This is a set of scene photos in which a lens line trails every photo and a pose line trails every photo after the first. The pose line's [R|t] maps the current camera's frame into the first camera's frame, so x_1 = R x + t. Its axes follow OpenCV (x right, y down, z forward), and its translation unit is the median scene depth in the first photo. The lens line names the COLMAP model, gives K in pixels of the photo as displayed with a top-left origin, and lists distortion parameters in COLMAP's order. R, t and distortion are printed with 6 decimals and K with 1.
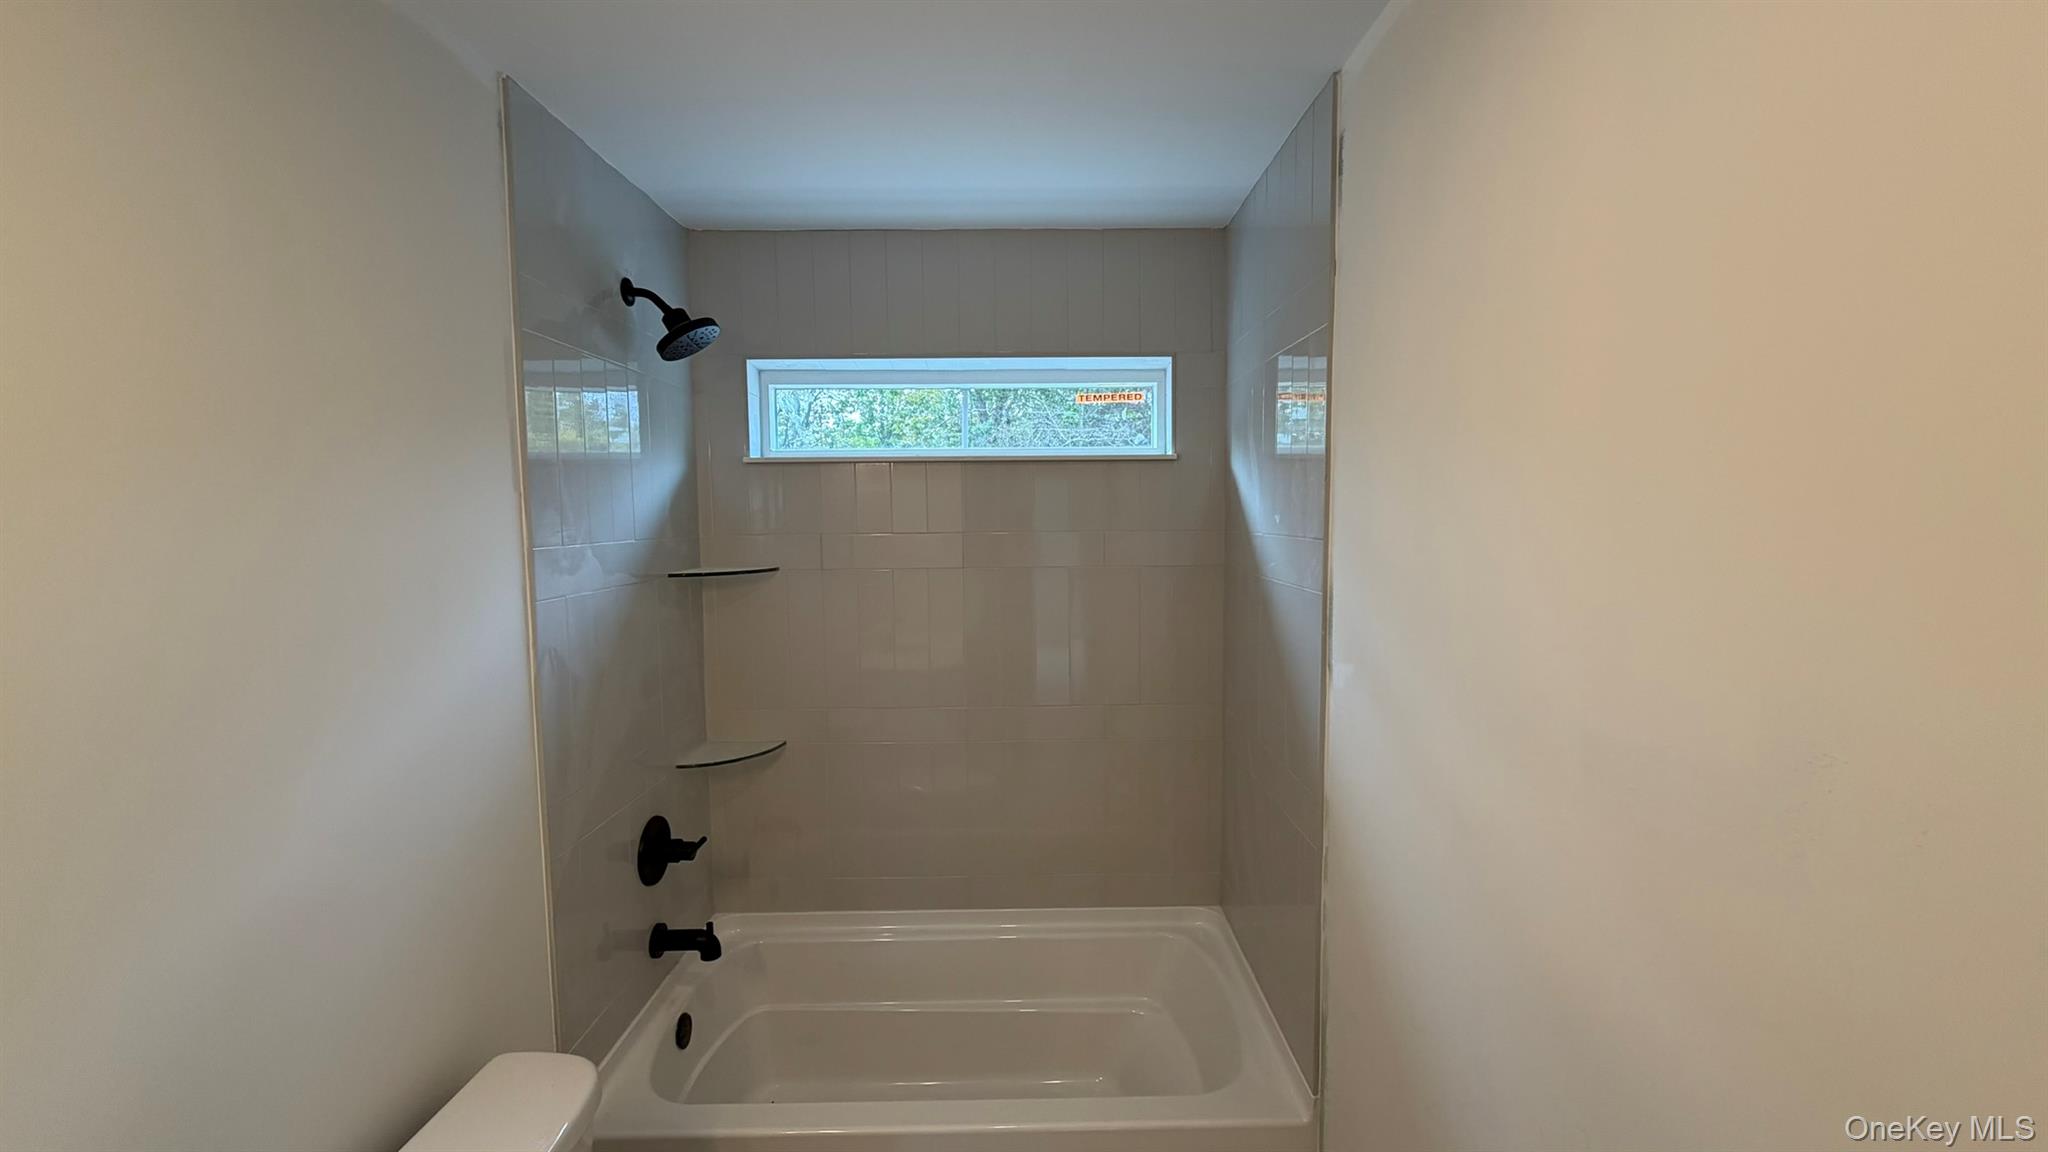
lens RADIAL K [[827.9, 0, 1032.5], [0, 827.9, 577.4], [0, 0, 1]] dist [0.000124, -0.000050]
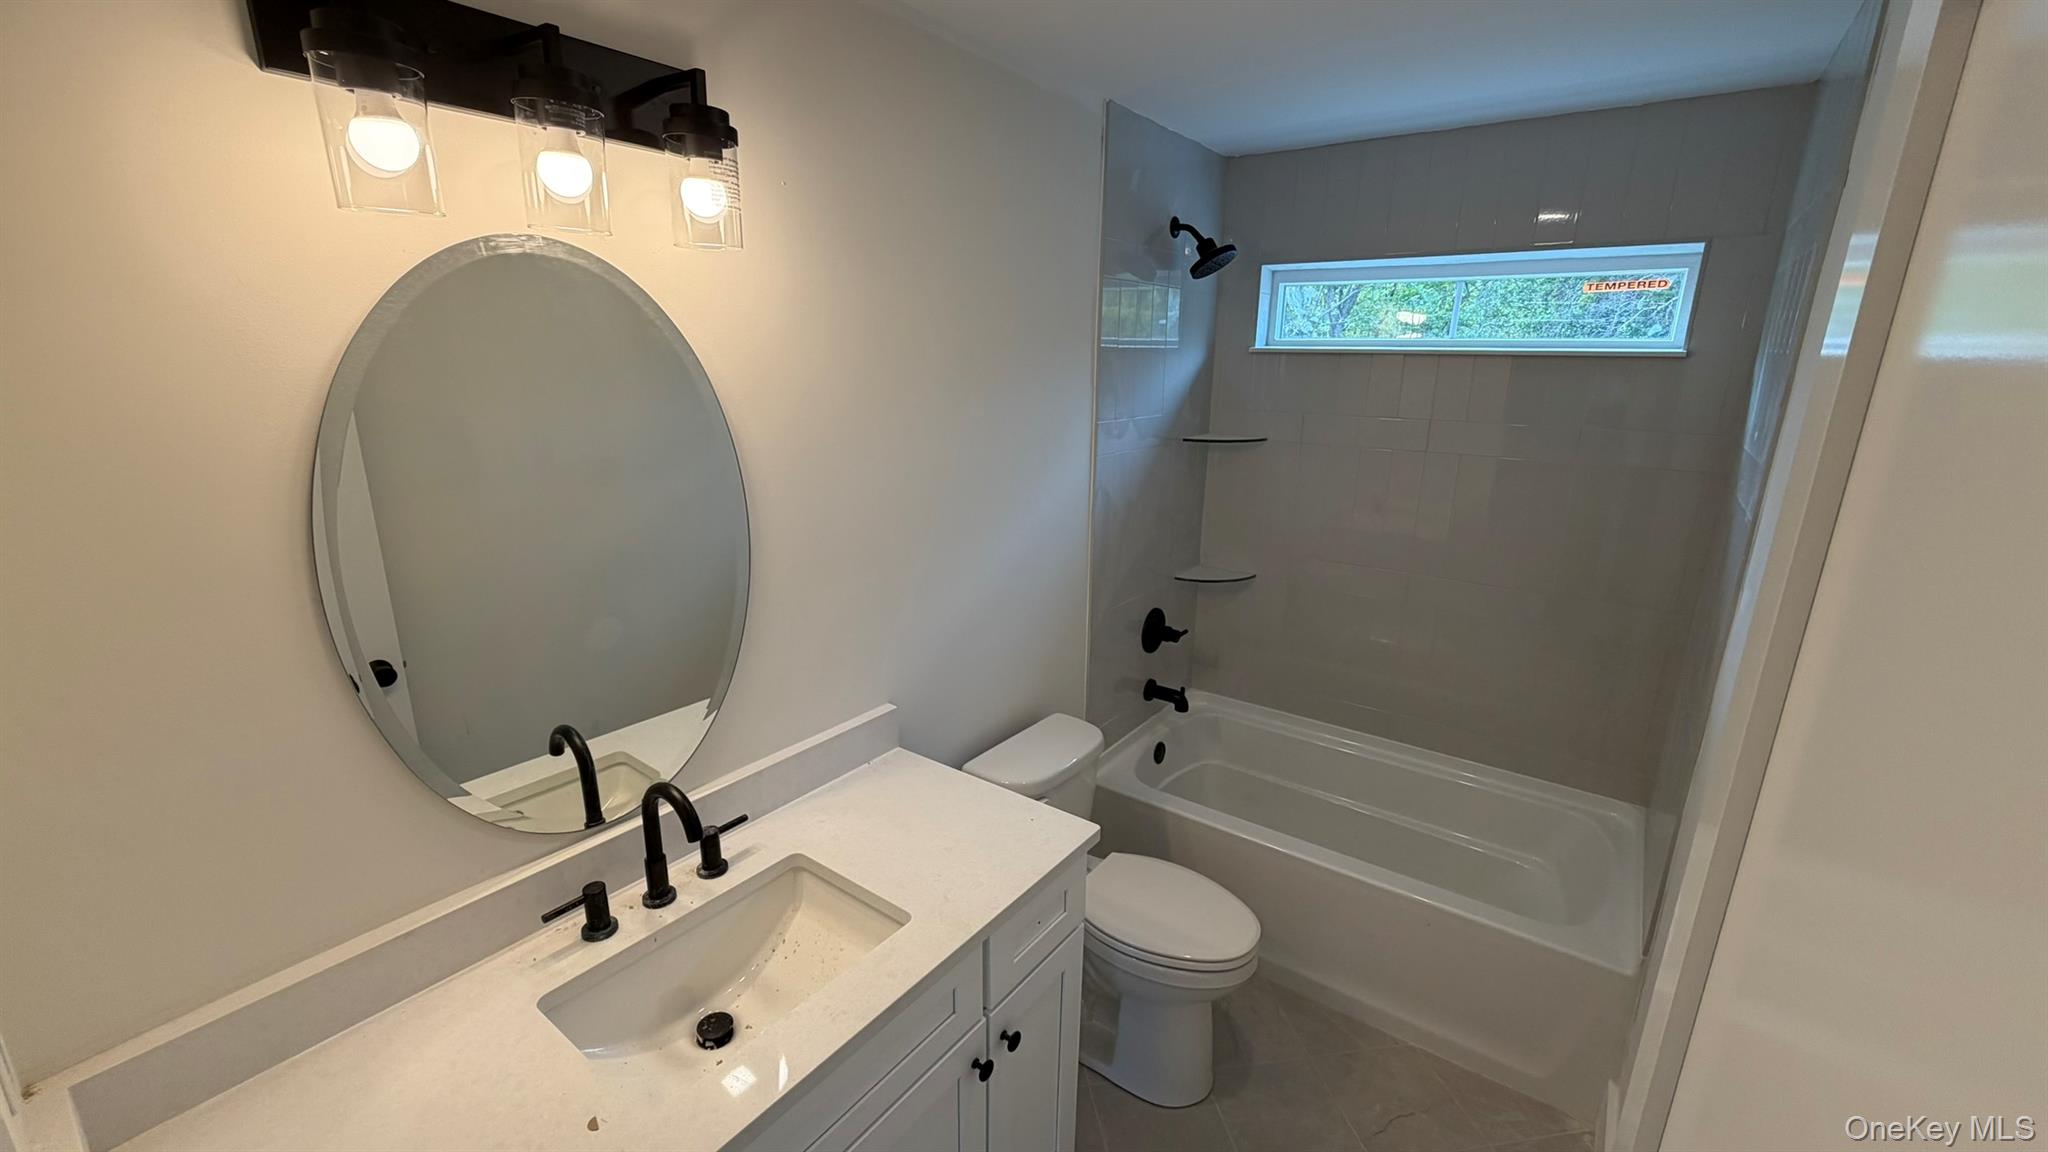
lens RADIAL K [[827.9, 0, 1032.5], [0, 827.9, 577.4], [0, 0, 1]] dist [0.000124, -0.000050]
pose [[0.803708, 0.176639, -0.568201, 0.180053], [-0.066706, 0.975649, 0.208950, -0.051098], [0.591273, -0.130033, 0.795919, -0.269171]]
